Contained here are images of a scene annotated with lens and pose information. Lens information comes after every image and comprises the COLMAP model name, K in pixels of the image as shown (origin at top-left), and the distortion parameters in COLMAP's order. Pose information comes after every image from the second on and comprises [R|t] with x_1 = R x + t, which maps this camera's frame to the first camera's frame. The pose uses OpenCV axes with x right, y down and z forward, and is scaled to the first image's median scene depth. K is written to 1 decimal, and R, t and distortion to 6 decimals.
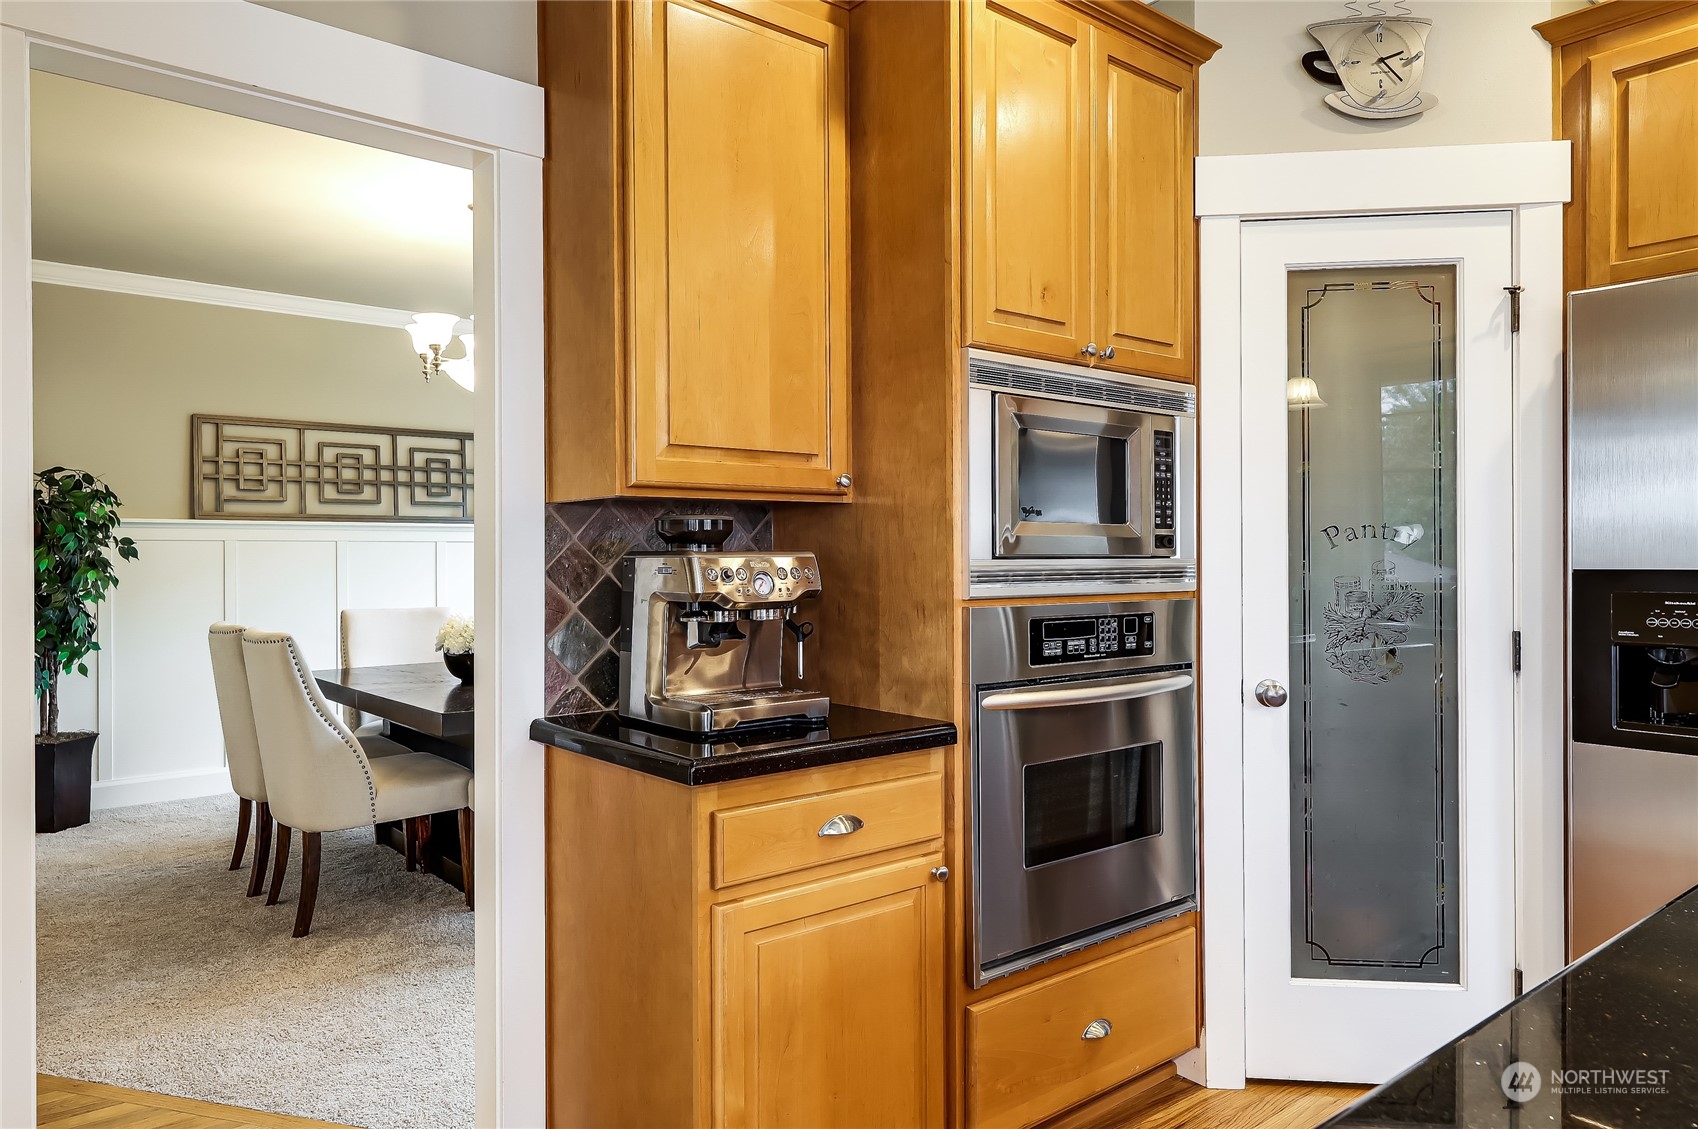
lens RADIAL K [[1125.0, 0, 881.1], [0, 1125.0, 559.3], [0, 0, 1]] dist [0.031518, 0.004822]
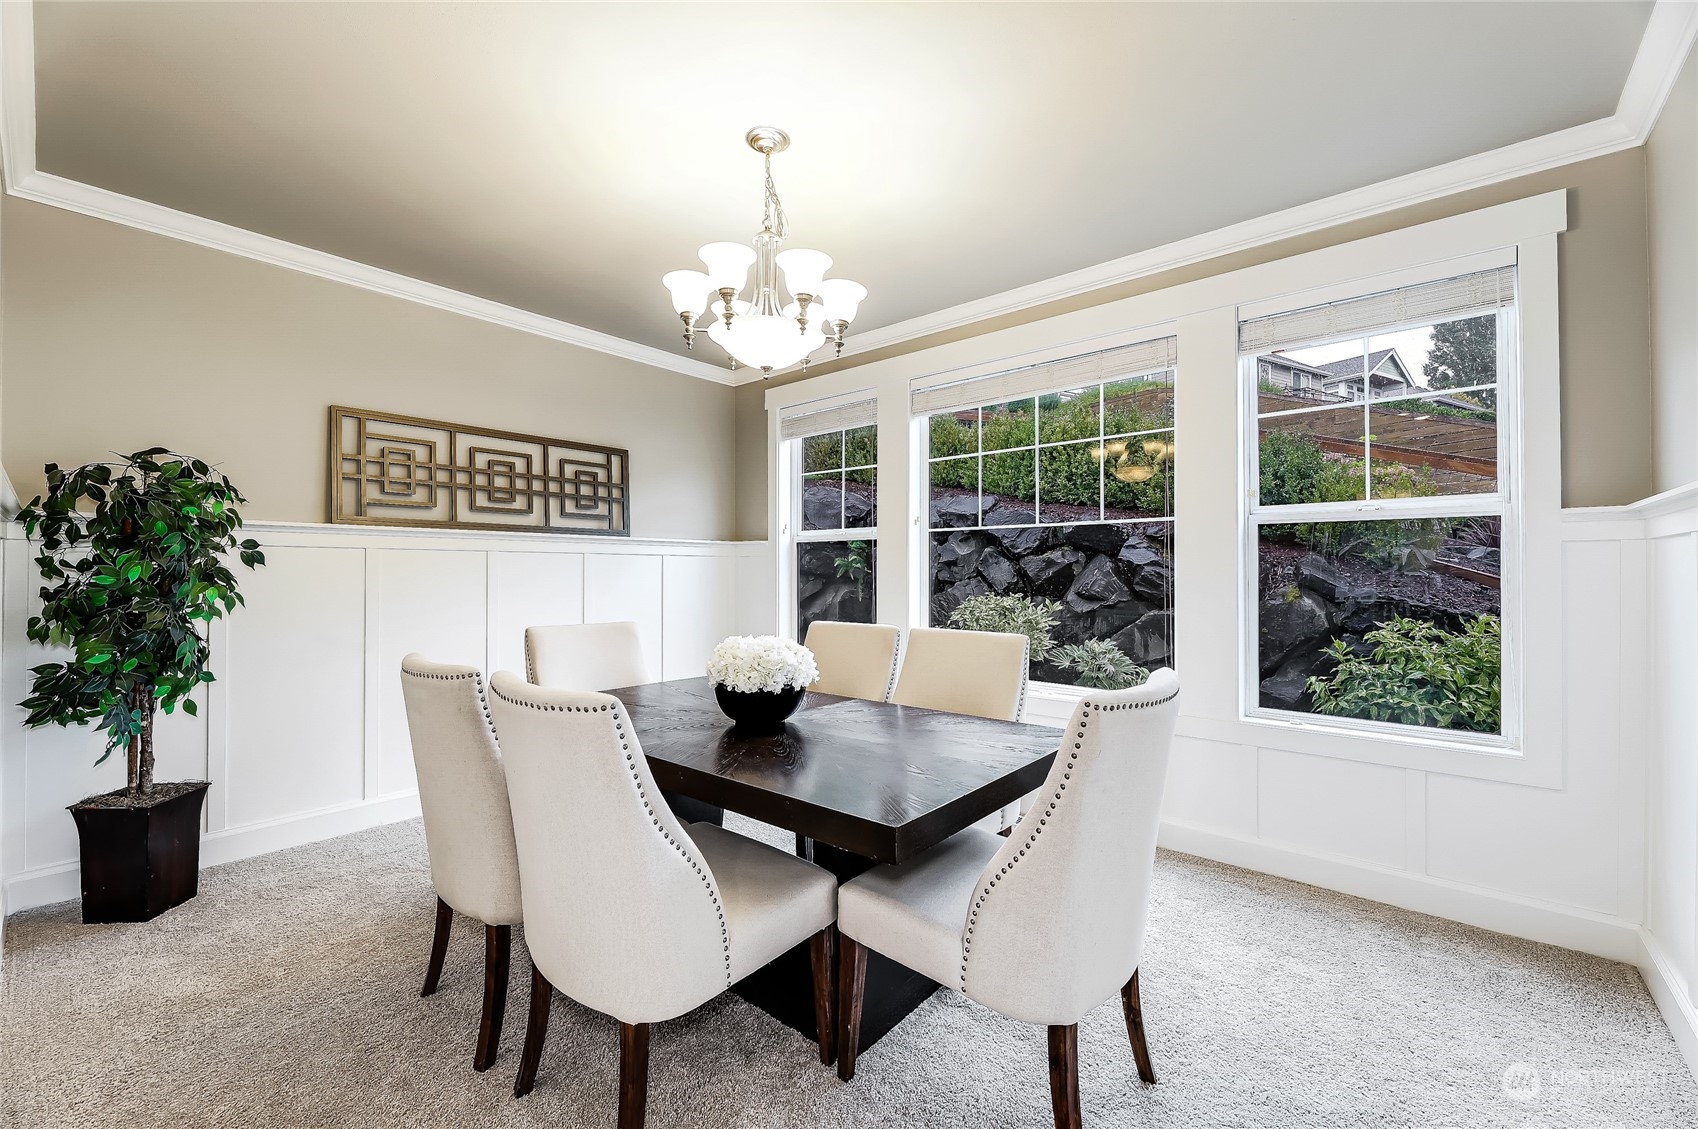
lens RADIAL K [[696.0, 0, 886.3], [0, 696.0, 567.3], [0, 0, 1]] dist [-0.000950, 0.000643]
pose [[0.982333, 0.007105, 0.187006, -0.303437], [-0.005374, 0.999938, -0.009761, 0.001898], [-0.187063, 0.008584, 0.982310, 0.419967]]
